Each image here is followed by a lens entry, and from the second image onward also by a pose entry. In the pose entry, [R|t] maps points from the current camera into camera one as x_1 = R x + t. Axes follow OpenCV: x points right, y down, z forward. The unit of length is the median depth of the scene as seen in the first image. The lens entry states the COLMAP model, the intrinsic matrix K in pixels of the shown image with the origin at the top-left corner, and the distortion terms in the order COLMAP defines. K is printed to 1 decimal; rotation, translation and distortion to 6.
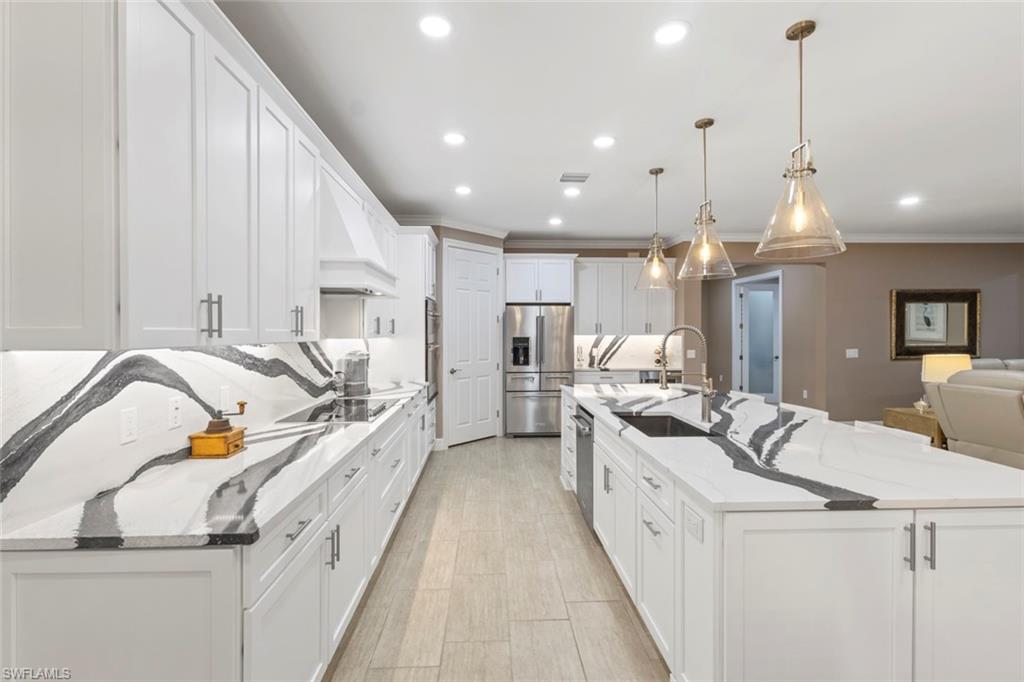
lens RADIAL K [[474.5, 0, 506.9], [0, 474.5, 336.4], [0, 0, 1]] dist [-0.002338, 0.000182]
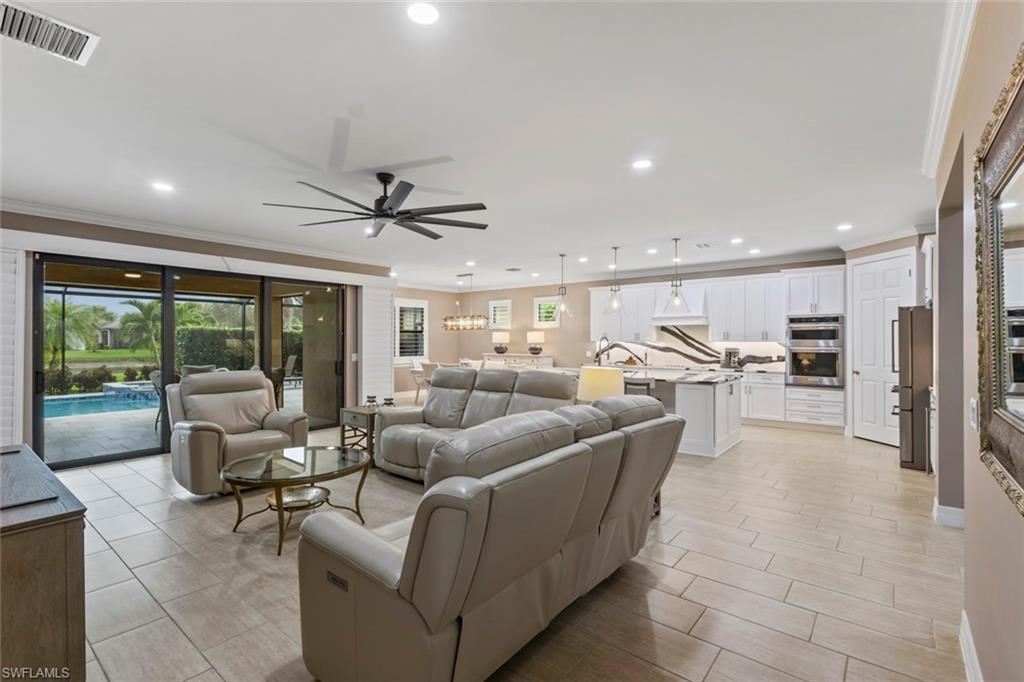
lens RADIAL K [[474.5, 0, 508.0], [0, 474.5, 340.6], [0, 0, 1]] dist [-0.002338, 0.000182]
pose [[-0.666223, 0.003301, -0.745746, 1.205913], [-0.004733, 0.999951, 0.008654, -0.008854], [0.745738, 0.009295, -0.666175, 1.041728]]
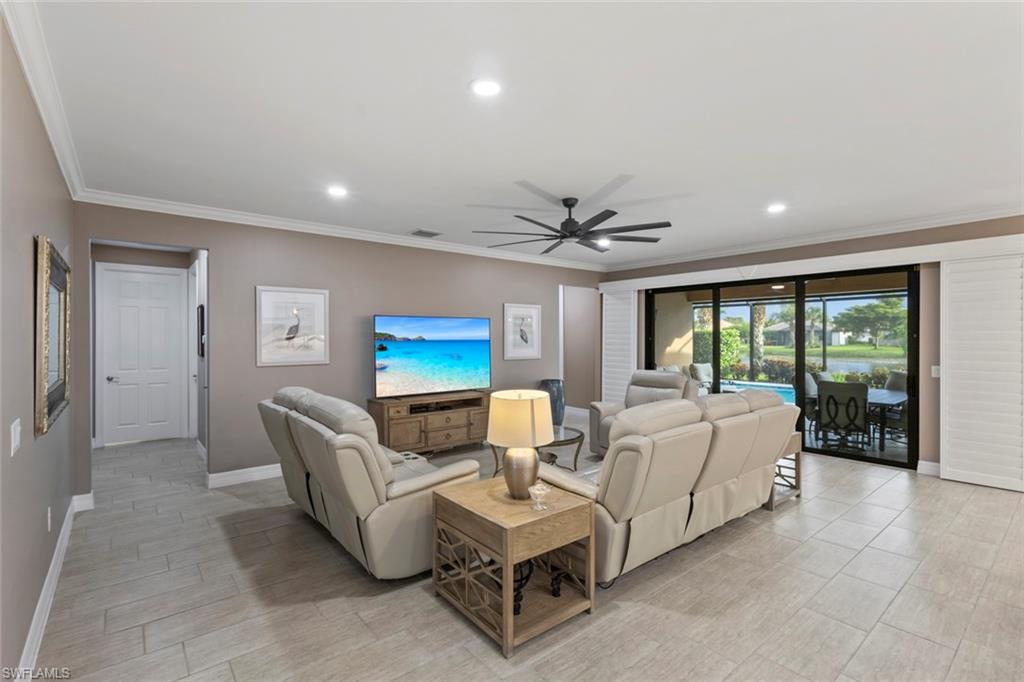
lens RADIAL K [[474.5, 0, 513.0], [0, 474.5, 338.8], [0, 0, 1]] dist [-0.002338, 0.000182]
pose [[-0.604487, 0.005836, 0.796593, 0.336408], [0.013169, 0.999910, 0.002667, -0.021422], [-0.796506, 0.012102, -0.604510, 0.987374]]
